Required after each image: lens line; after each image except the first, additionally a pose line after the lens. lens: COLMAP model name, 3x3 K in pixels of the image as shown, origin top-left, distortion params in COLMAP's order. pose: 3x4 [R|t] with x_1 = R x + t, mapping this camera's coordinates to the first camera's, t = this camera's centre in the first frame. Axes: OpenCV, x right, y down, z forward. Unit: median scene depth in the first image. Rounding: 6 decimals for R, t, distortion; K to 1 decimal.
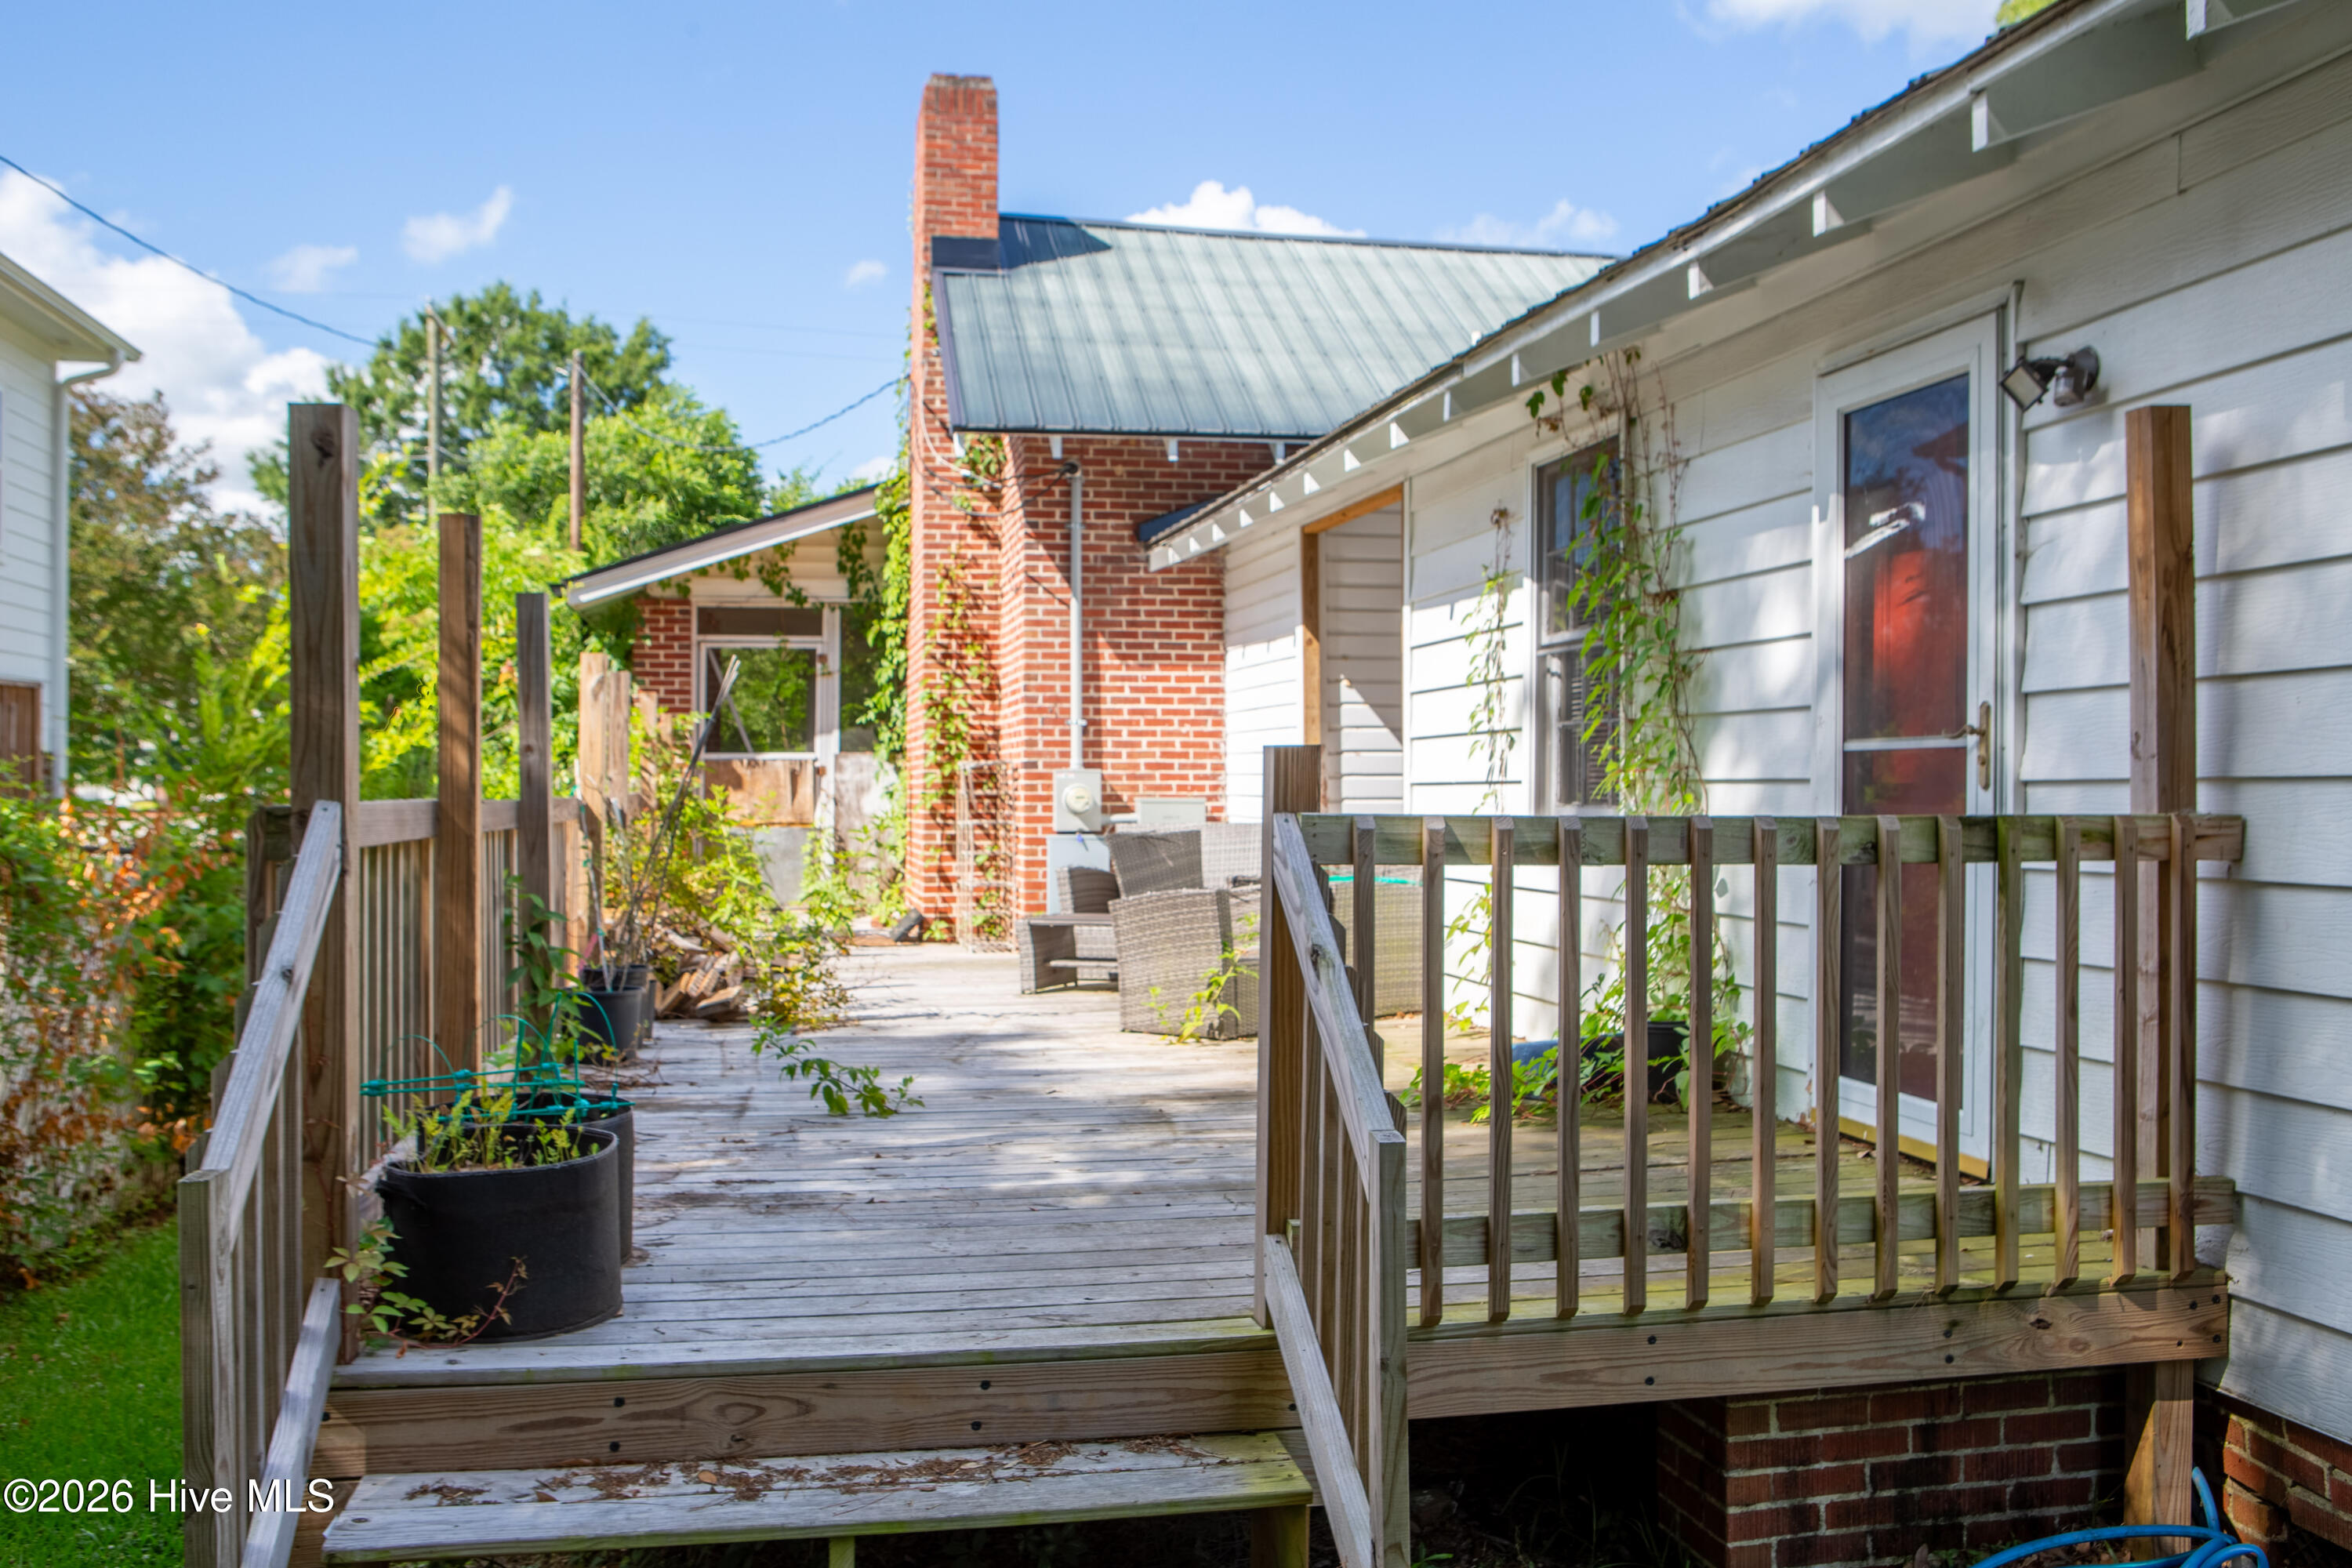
lens RADIAL K [[1935.4, 0, 1172.3], [0, 1935.4, 794.1], [0, 0, 1]] dist [-0.057595, 0.043480]
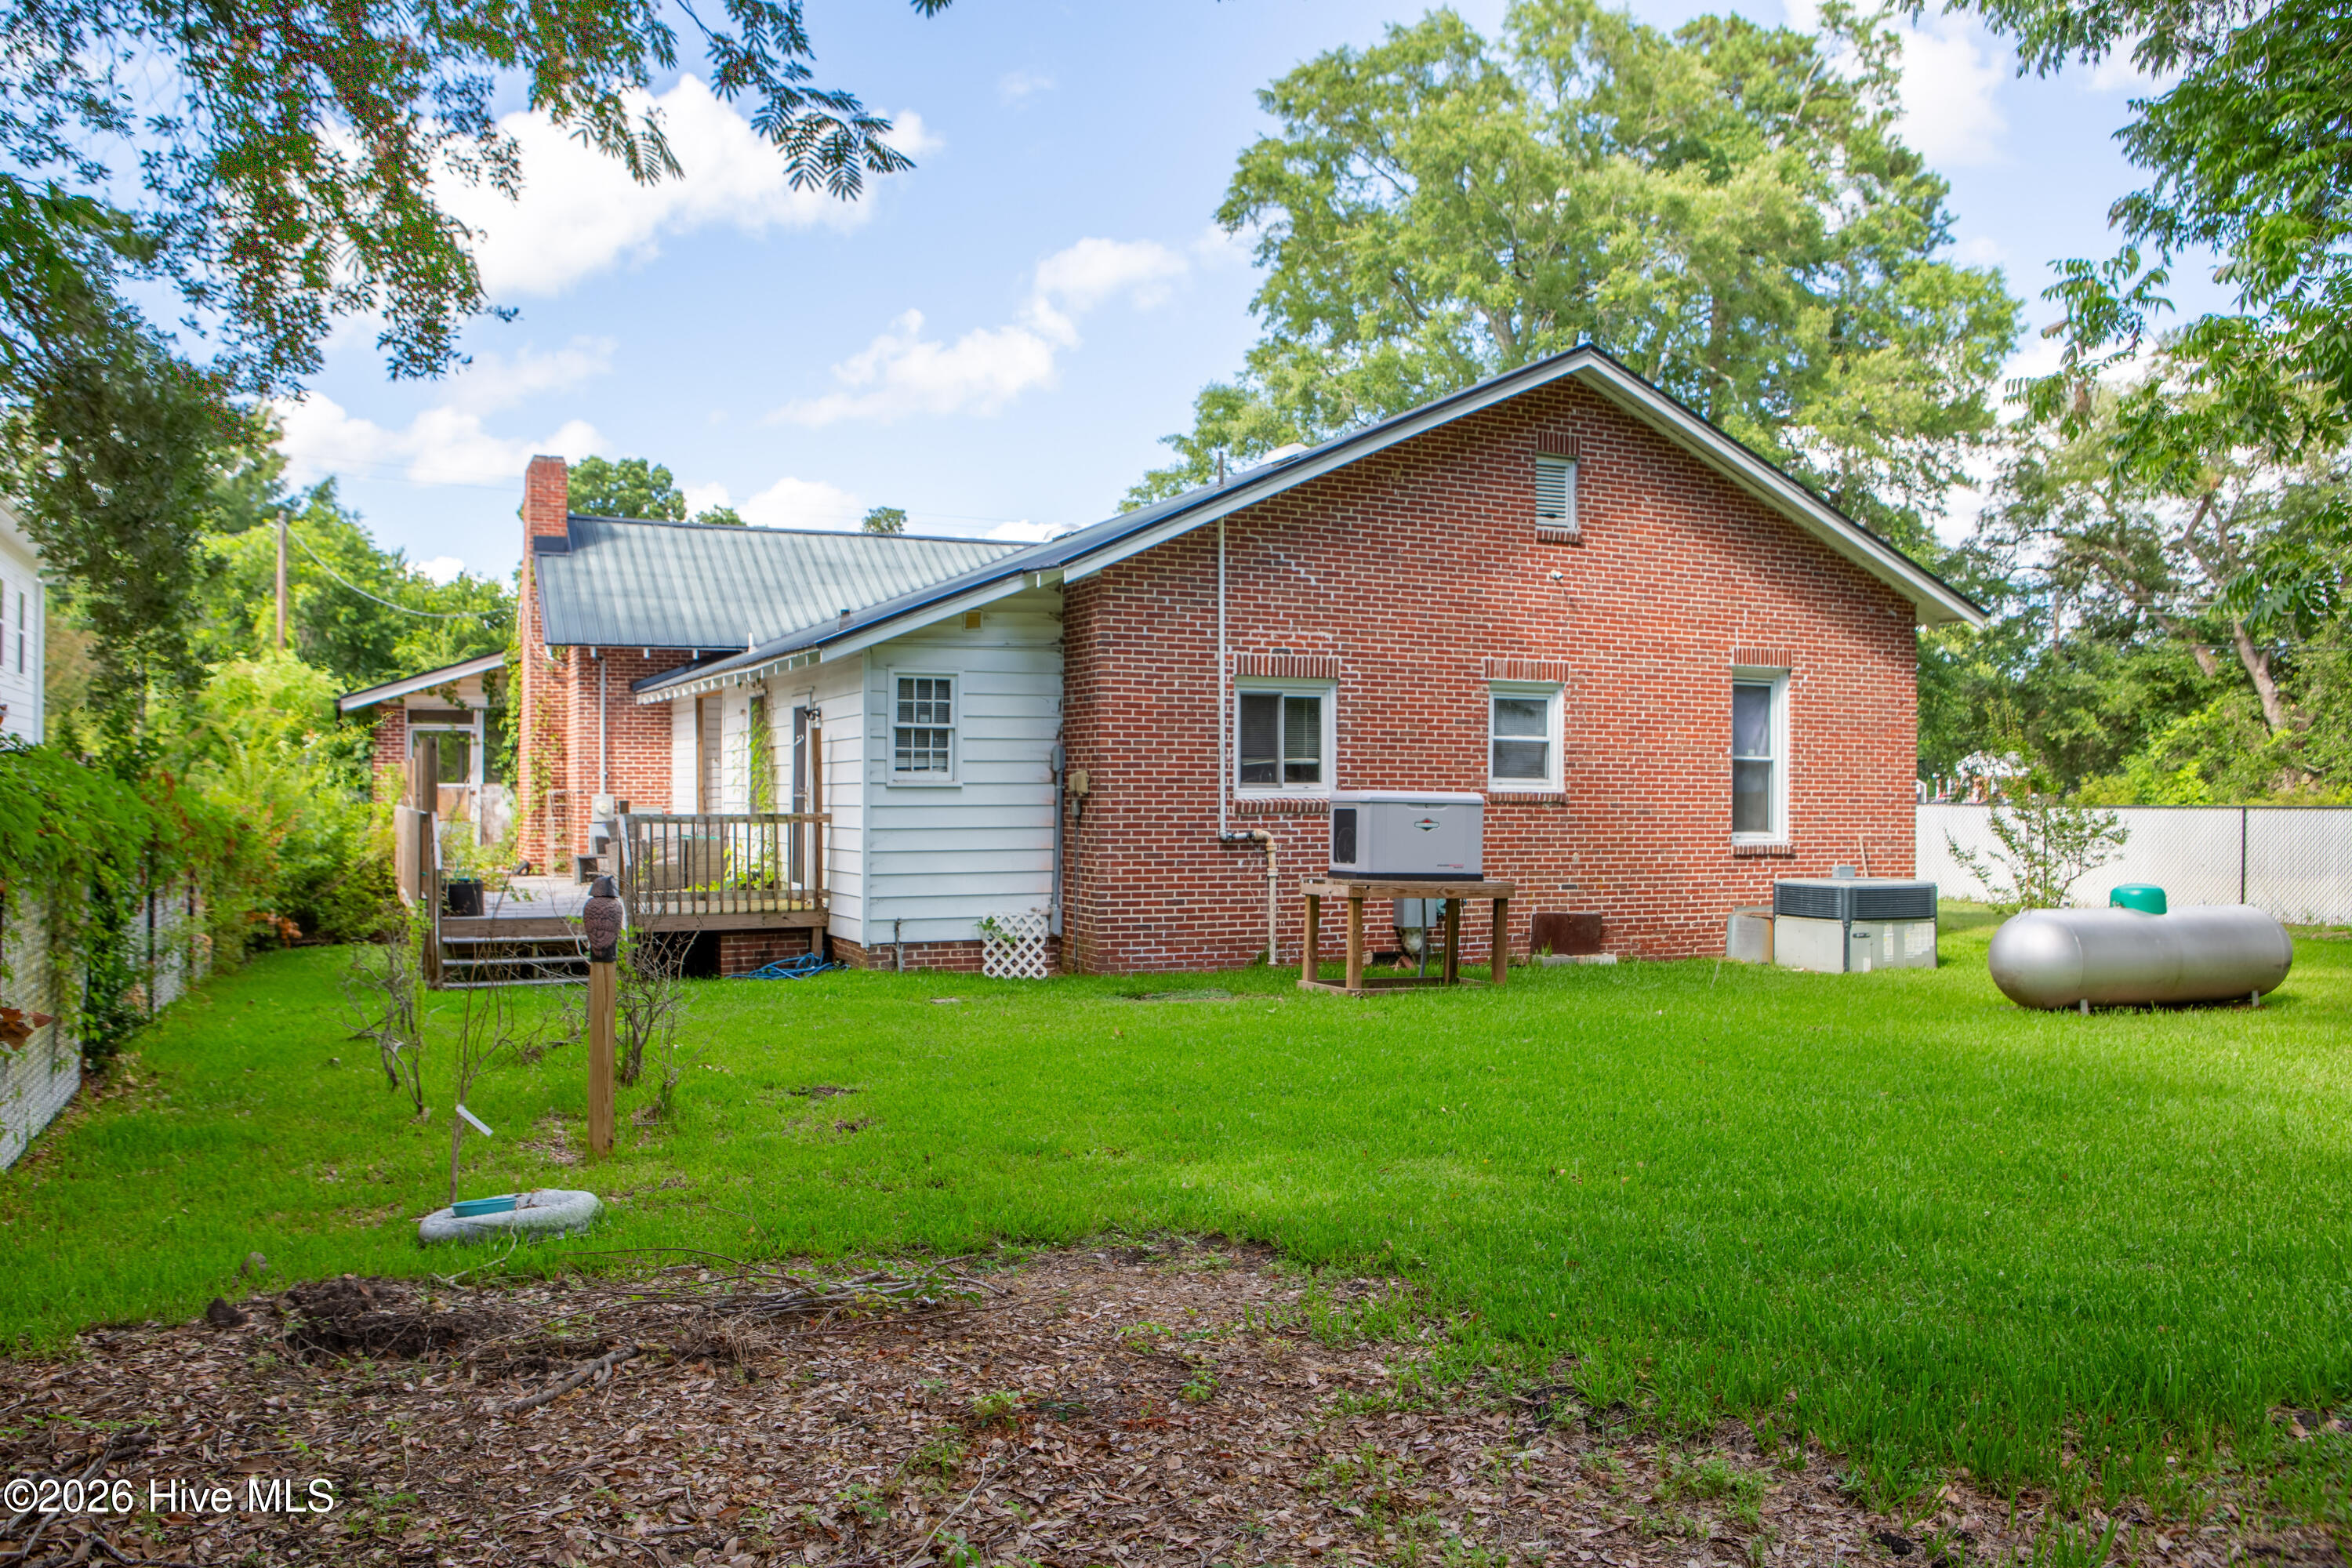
lens RADIAL K [[1803.8, 0, 1180.8], [0, 1803.8, 785.8], [0, 0, 1]] dist [-0.046706, -0.000394]
pose [[0.972263, 0.001332, 0.233887, 0.105250], [0.000065, 0.999982, -0.005964, -0.009101], [-0.233891, 0.005814, 0.972245, -1.072266]]
